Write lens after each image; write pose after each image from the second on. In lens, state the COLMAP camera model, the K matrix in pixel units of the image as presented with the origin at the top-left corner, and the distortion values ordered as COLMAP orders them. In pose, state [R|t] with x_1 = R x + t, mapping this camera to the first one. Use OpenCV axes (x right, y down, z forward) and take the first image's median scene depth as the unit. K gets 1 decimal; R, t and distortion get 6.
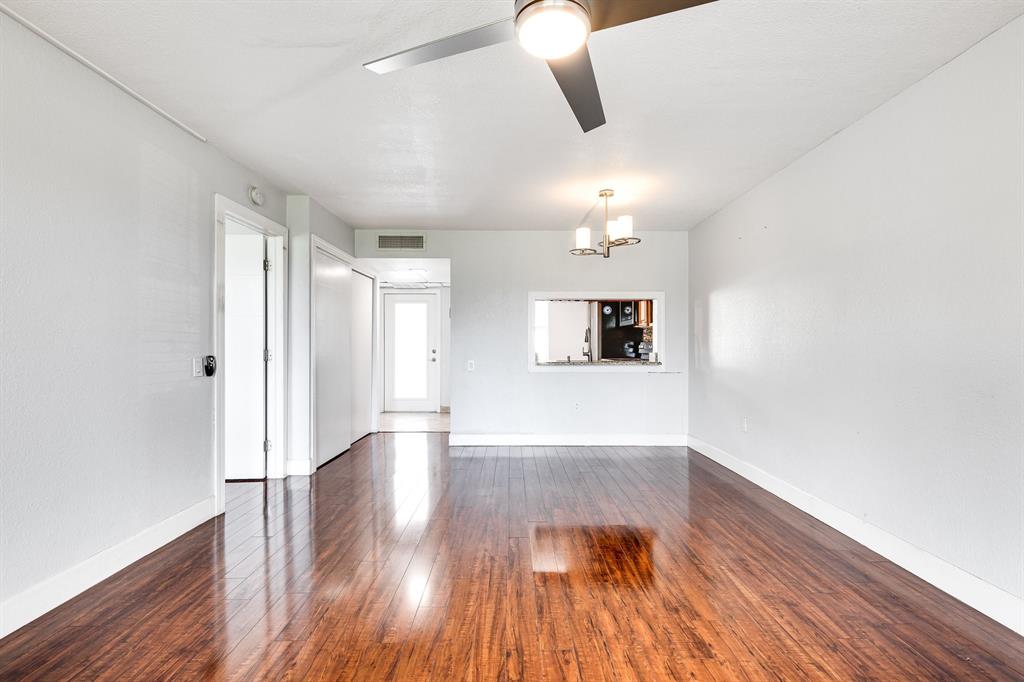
lens RADIAL K [[455.6, 0, 512.0], [0, 455.6, 341.0], [0, 0, 1]] dist [-0.000316, -0.000192]
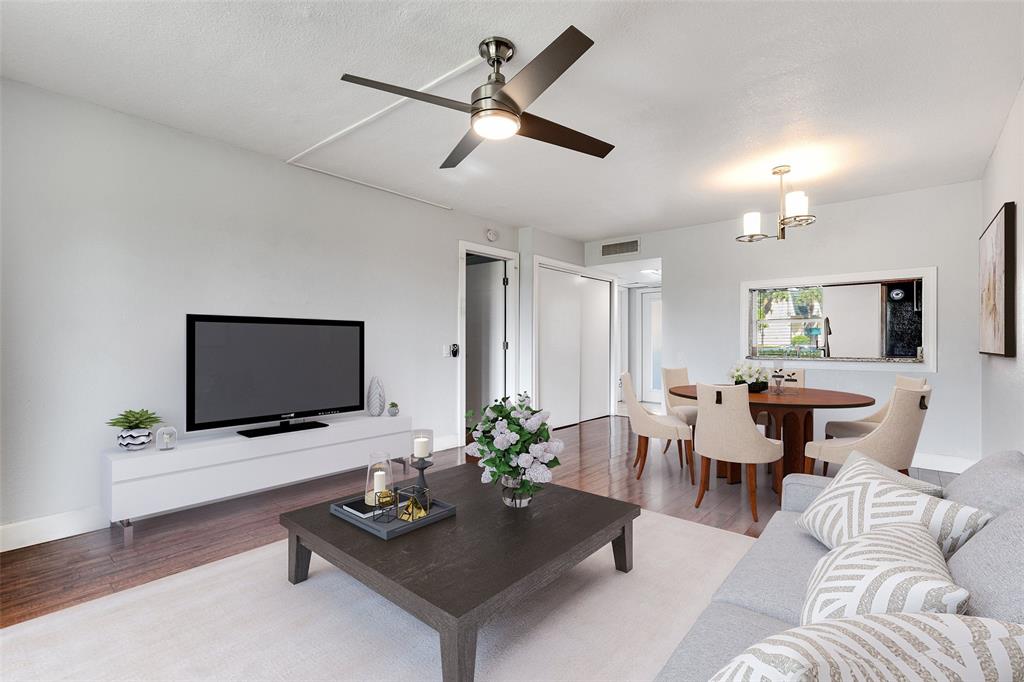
lens RADIAL K [[455.6, 0, 512.0], [0, 455.6, 341.0], [0, 0, 1]] dist [-0.000316, -0.000192]
pose [[0.745928, -0.002364, -0.666023, 0.409203], [0.003737, 0.999993, 0.000635, 0.015653], [0.666016, -0.002962, 0.745931, -0.036160]]
